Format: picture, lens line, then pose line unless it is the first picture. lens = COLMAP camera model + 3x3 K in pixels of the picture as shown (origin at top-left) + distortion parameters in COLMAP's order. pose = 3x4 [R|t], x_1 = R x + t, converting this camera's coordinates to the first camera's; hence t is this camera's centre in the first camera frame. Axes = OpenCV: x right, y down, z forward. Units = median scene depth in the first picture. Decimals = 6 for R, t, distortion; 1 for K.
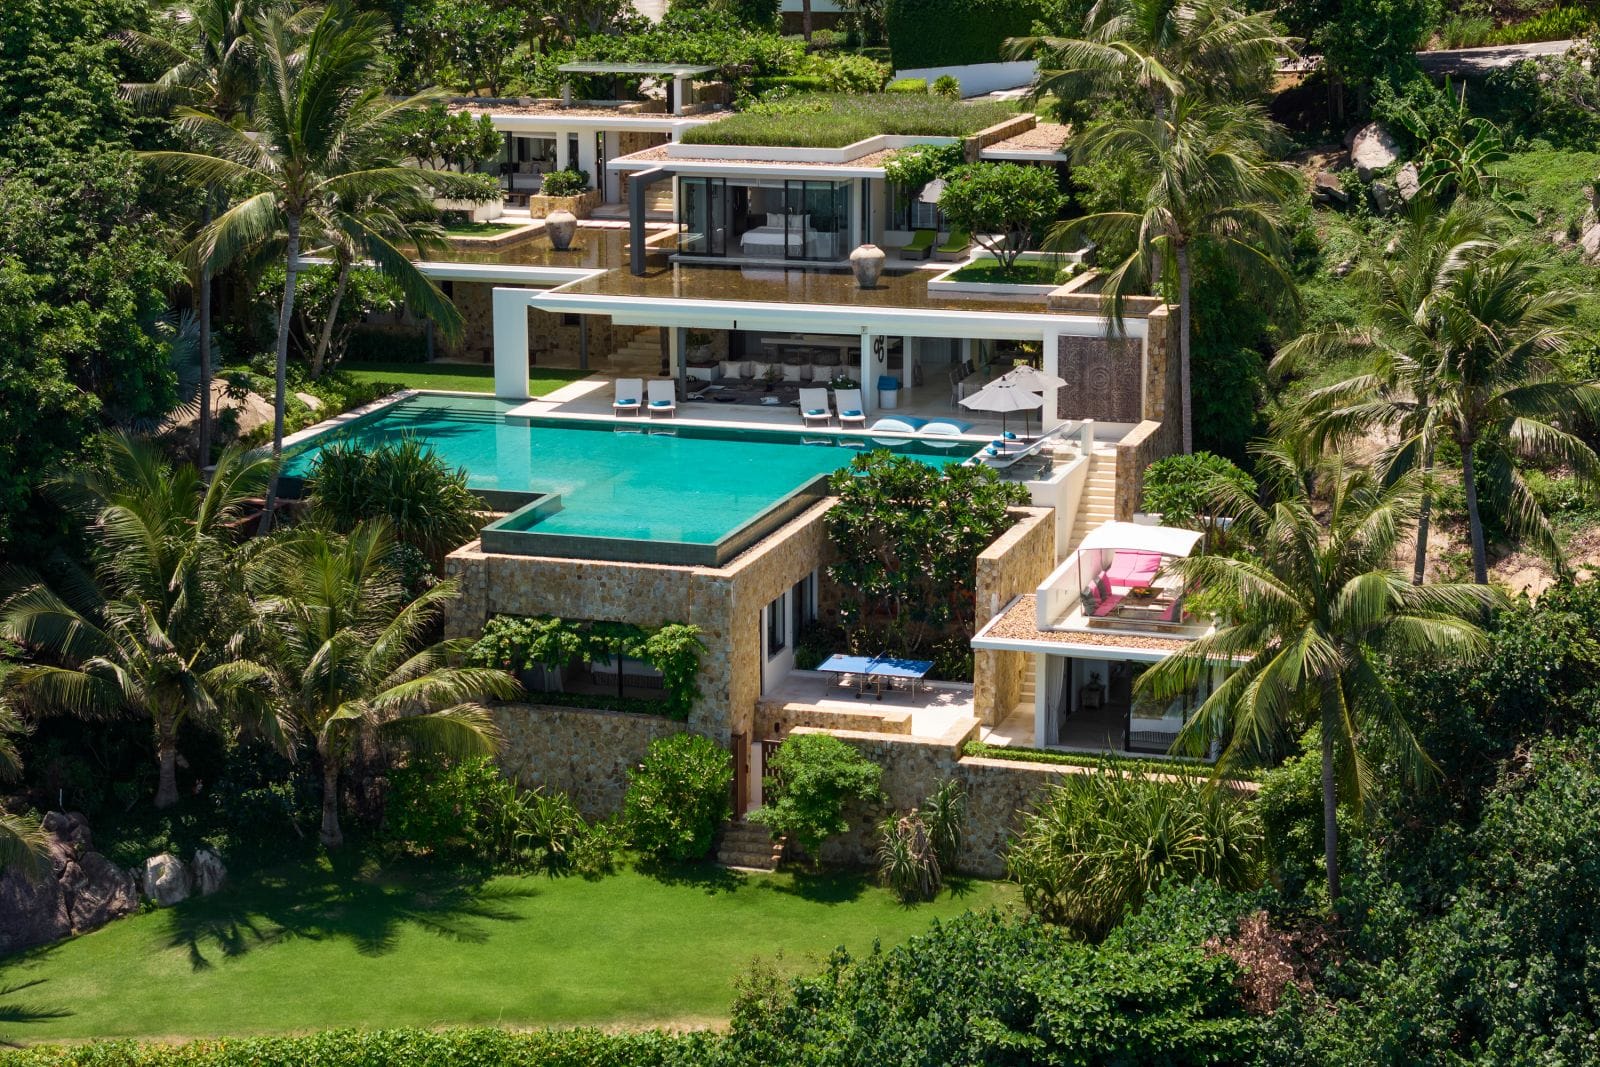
lens RADIAL K [[3240.4, 0, 800.0], [0, 3240.4, 533.5], [0, 0, 1]] dist [-0.074218, 0.255767]
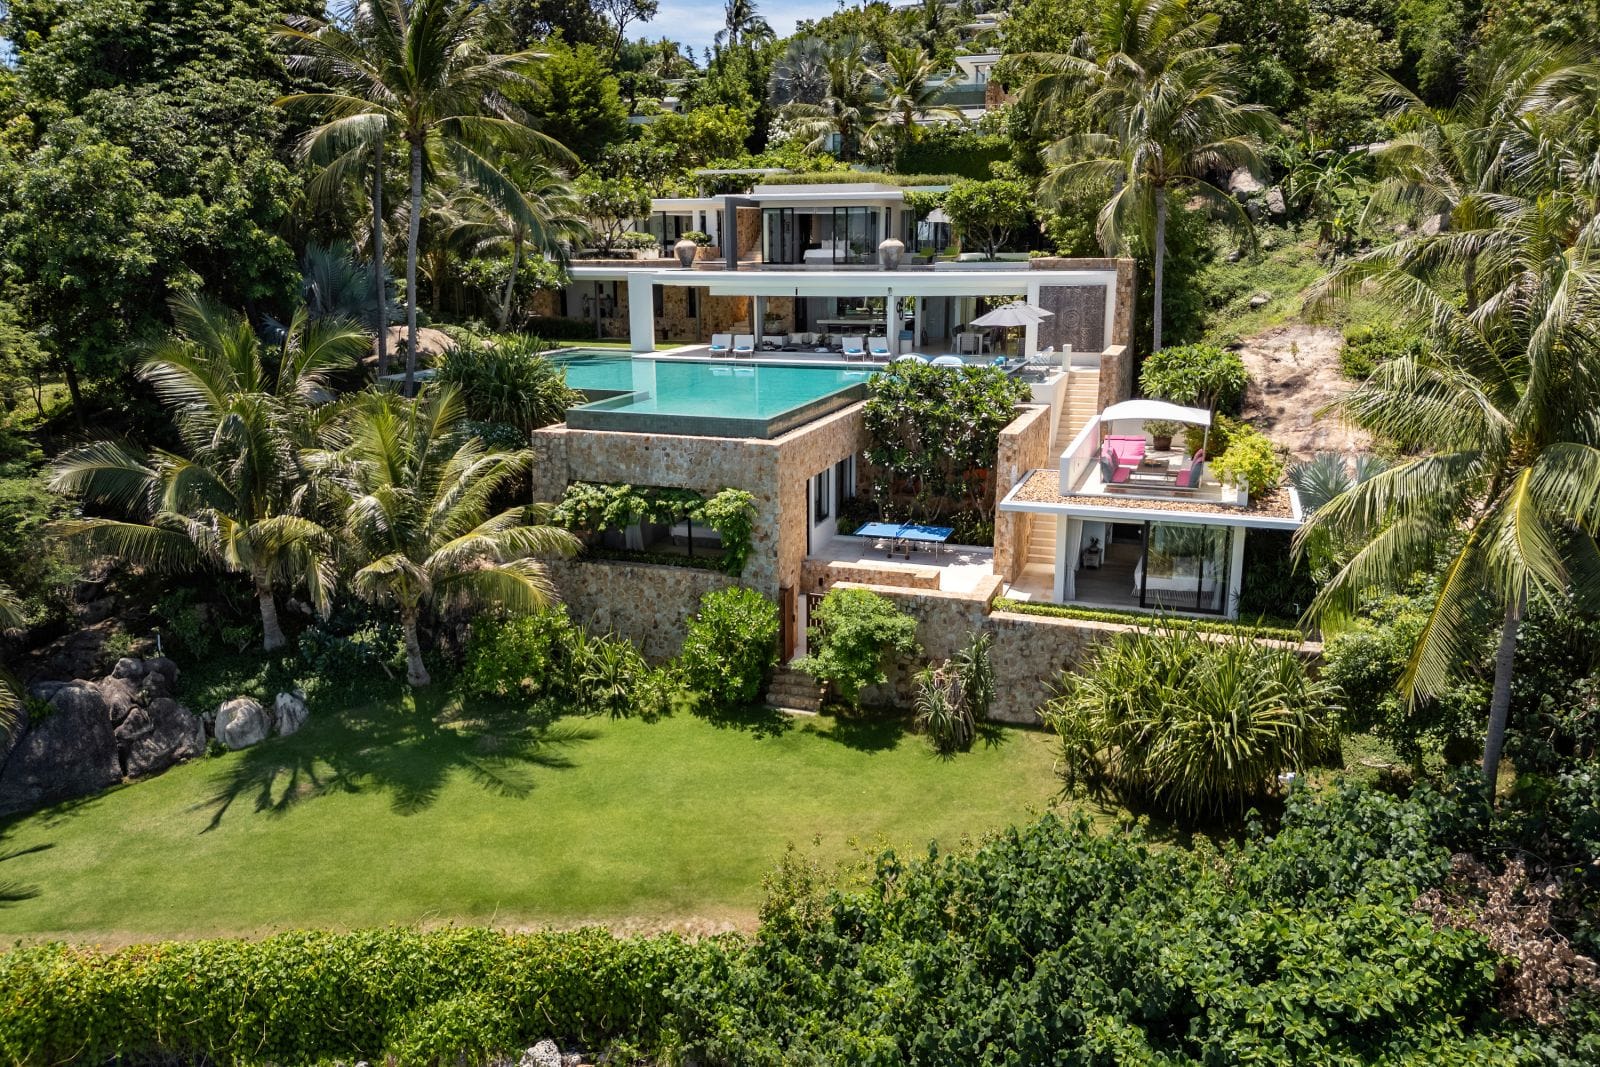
lens RADIAL K [[1179.2, 0, 800.0], [0, 1179.2, 533.5], [0, 0, 1]] dist [0.052484, -0.001857]
pose [[0.999361, 0.006730, -0.035095, -0.000026], [-0.005967, 0.999745, 0.021802, 0.034180], [0.035233, -0.021579, 0.999146, 0.594287]]
